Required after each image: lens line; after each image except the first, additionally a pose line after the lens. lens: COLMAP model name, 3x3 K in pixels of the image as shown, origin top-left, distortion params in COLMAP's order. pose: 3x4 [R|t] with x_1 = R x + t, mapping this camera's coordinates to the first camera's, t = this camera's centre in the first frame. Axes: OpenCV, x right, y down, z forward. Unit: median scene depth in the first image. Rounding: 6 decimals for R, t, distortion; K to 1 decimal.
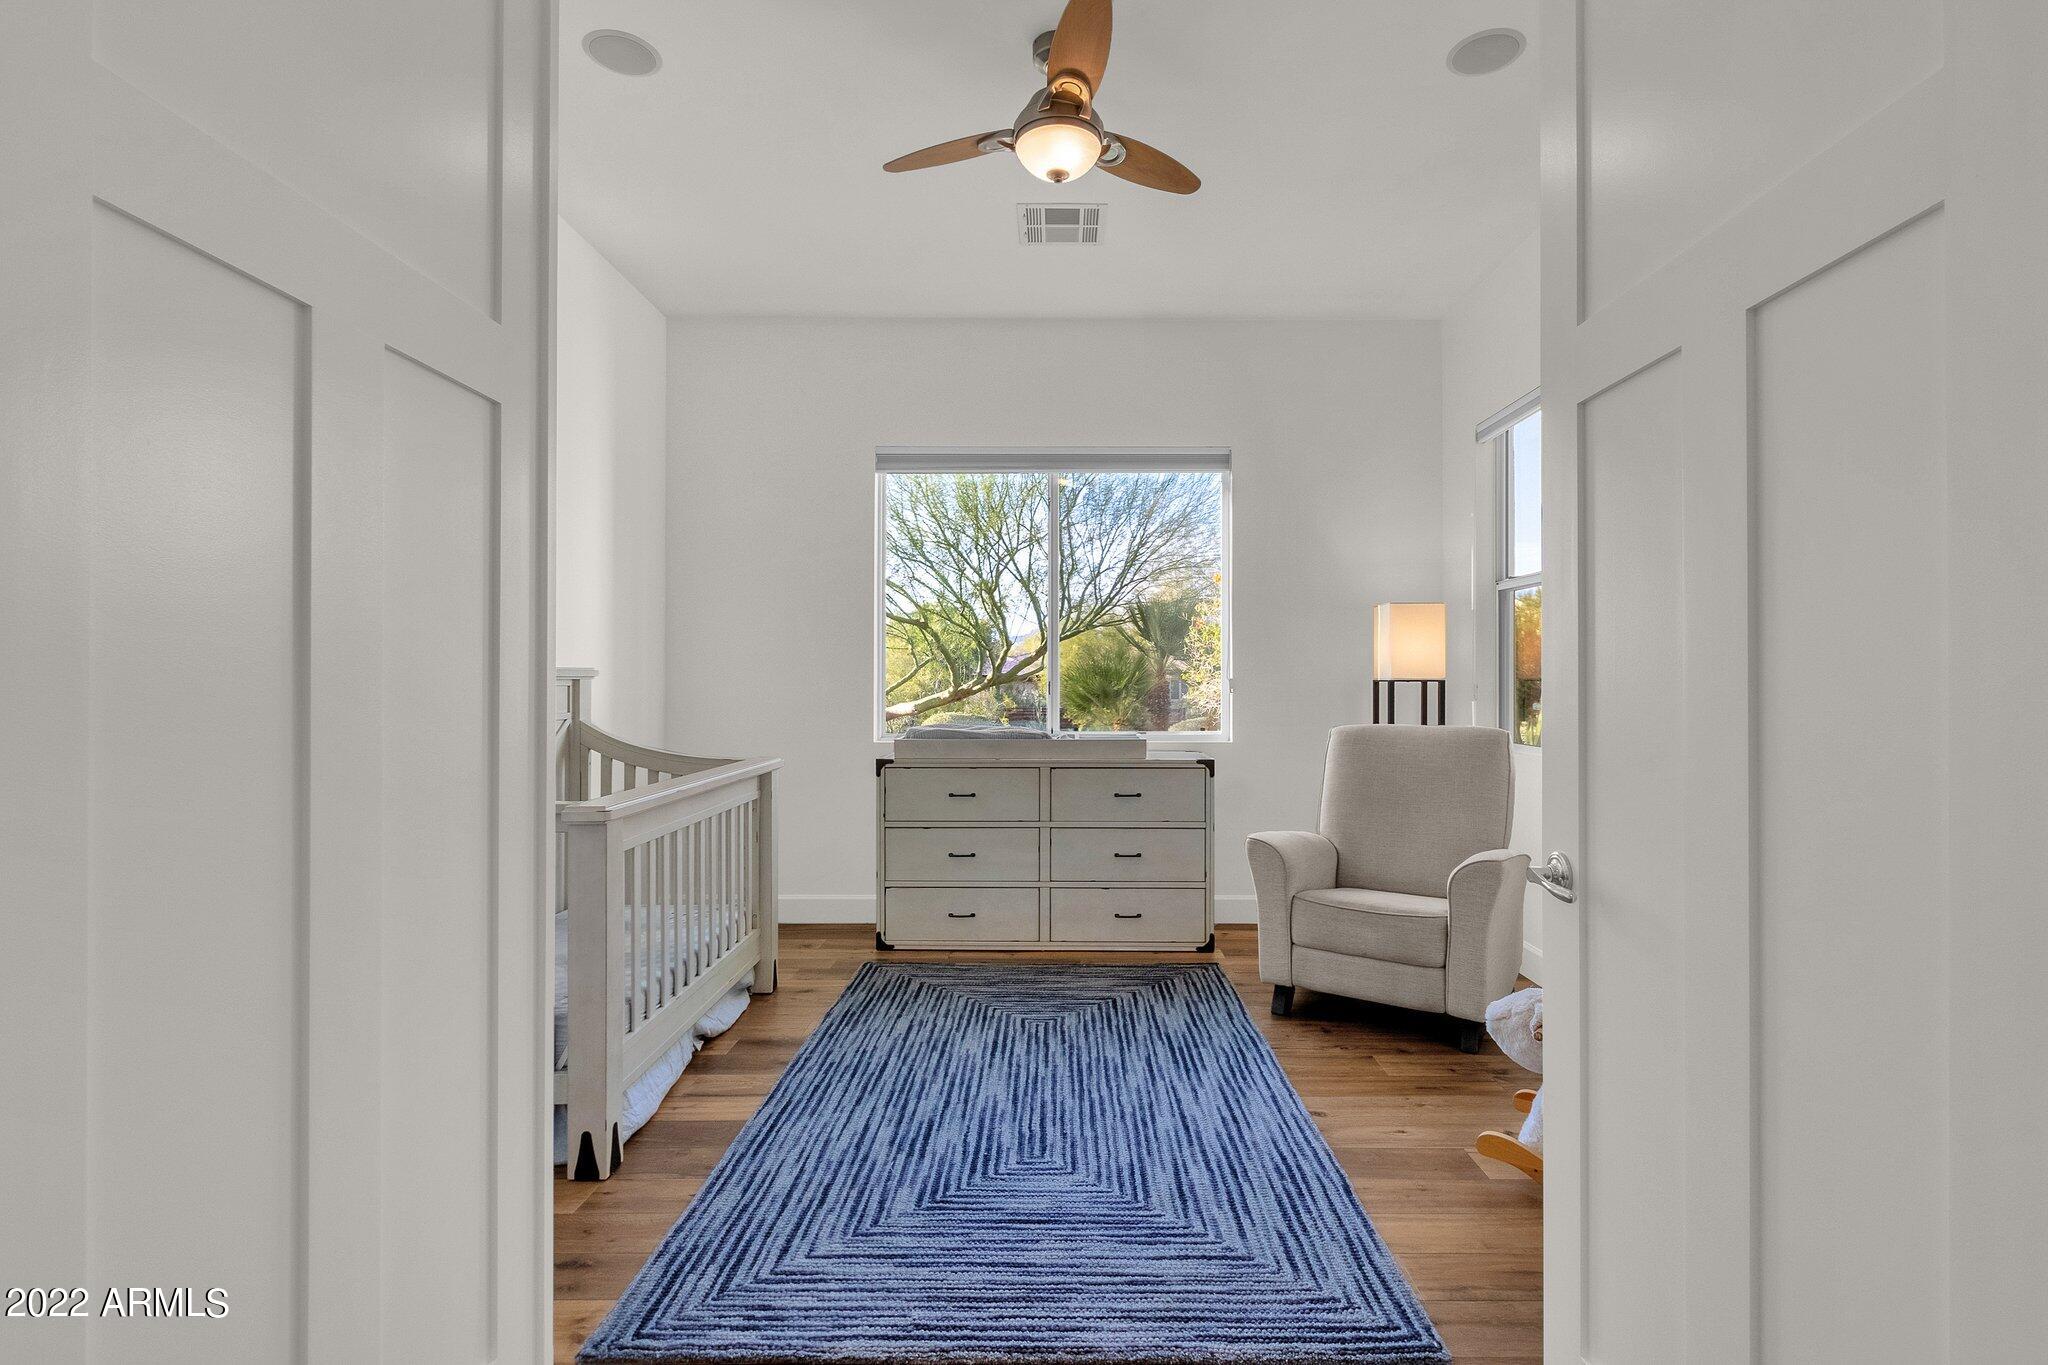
lens RADIAL K [[948.0, 0, 1039.3], [0, 948.0, 683.9], [0, 0, 1]] dist [0.003514, -0.001595]
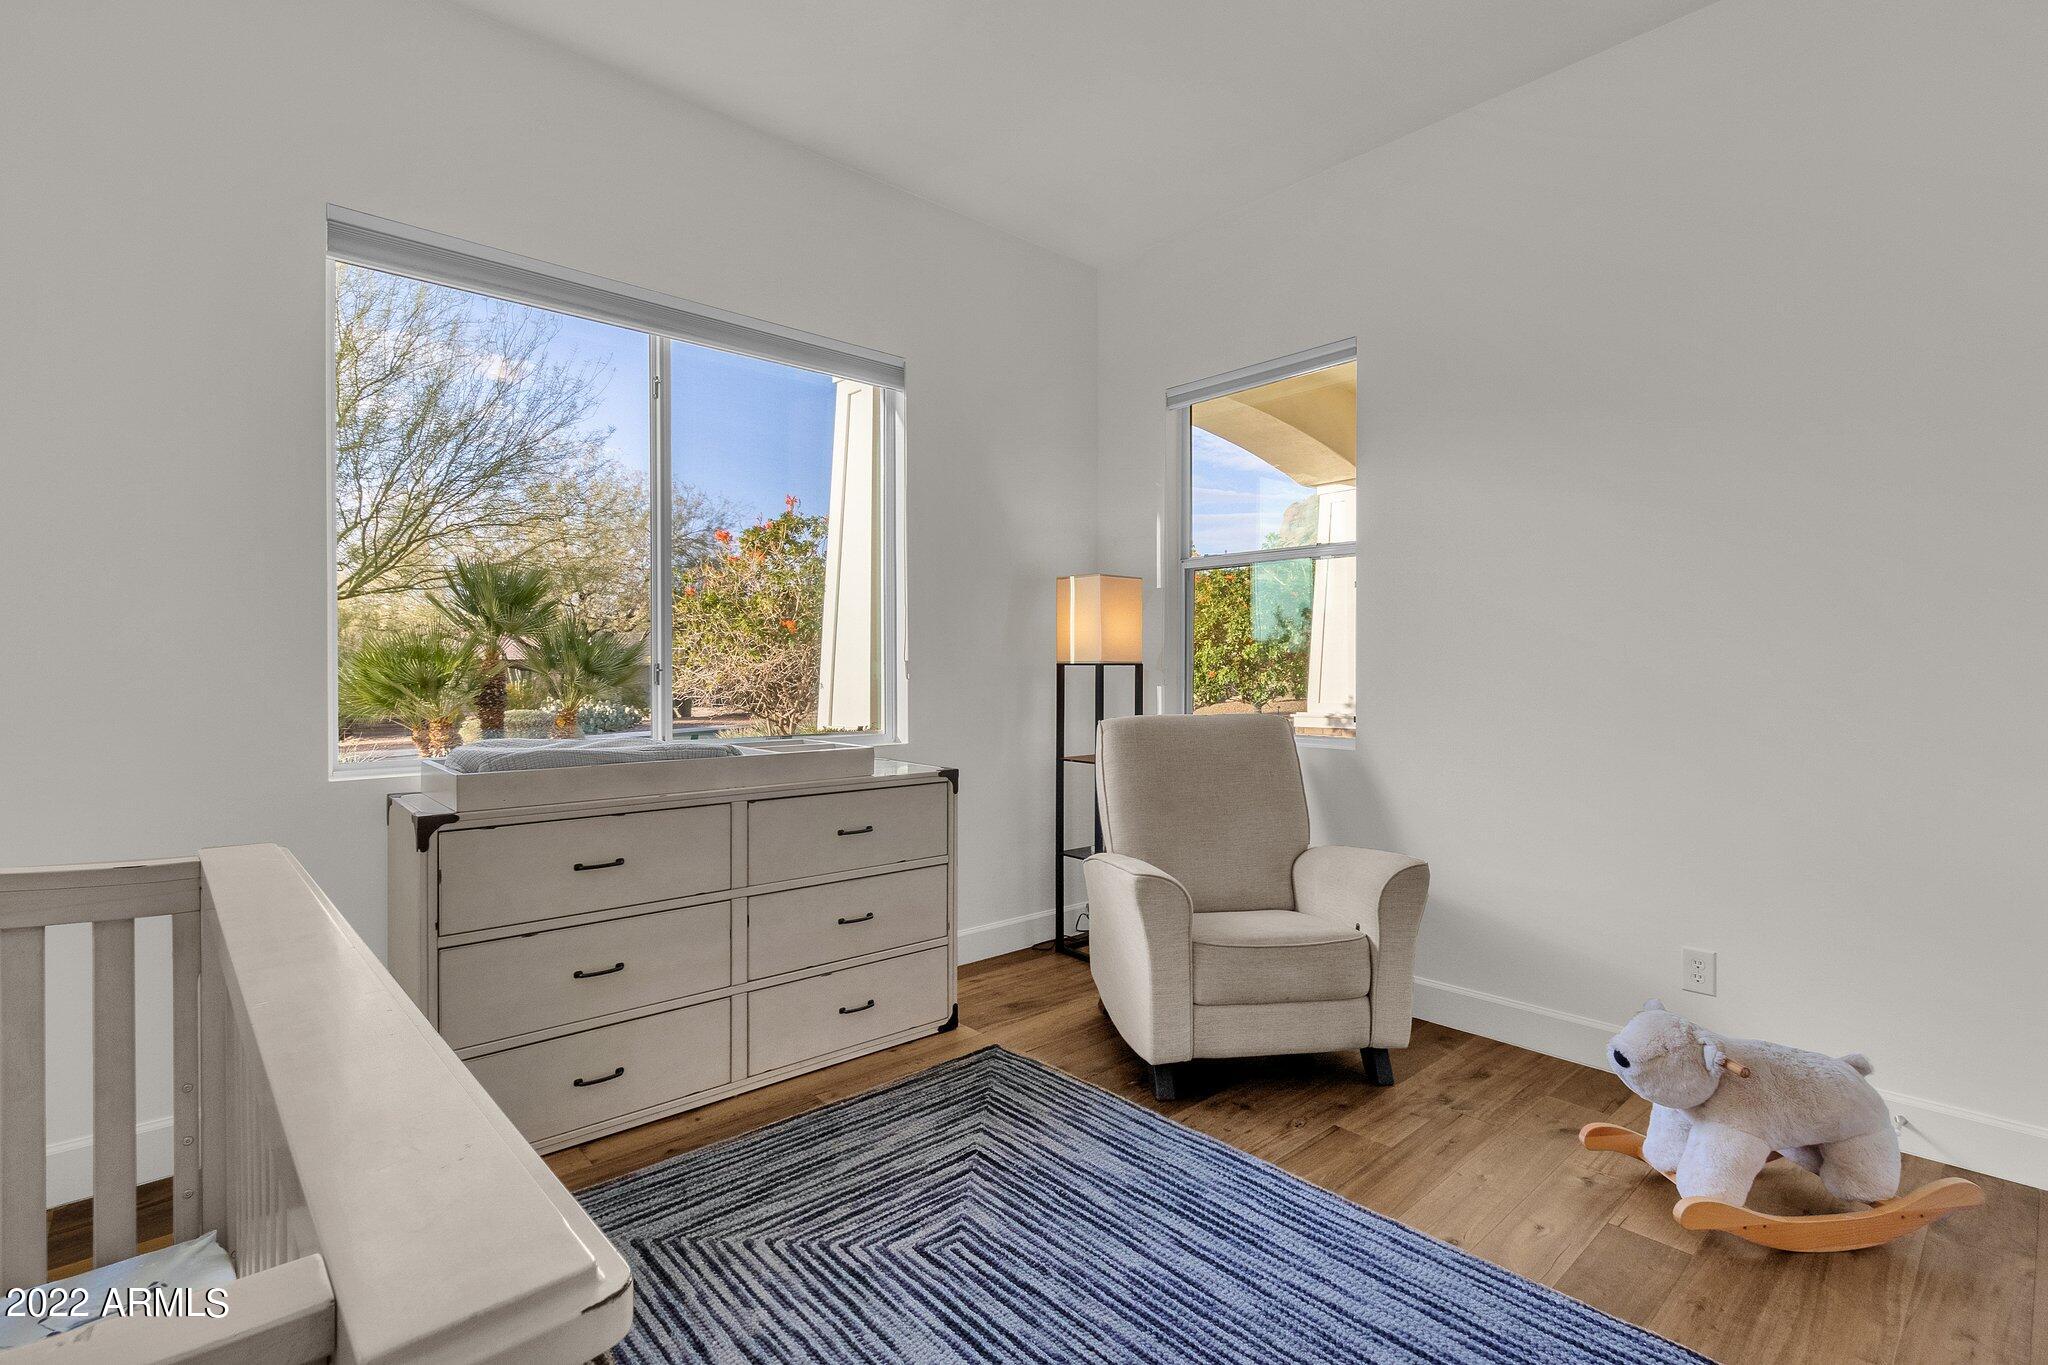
lens RADIAL K [[948.0, 0, 1039.3], [0, 948.0, 683.9], [0, 0, 1]] dist [0.003514, -0.001595]
pose [[0.733512, -0.009529, 0.679610, -0.312576], [0.000185, 0.999904, 0.013819, 0.002805], [-0.679677, -0.010011, 0.733443, 0.474350]]
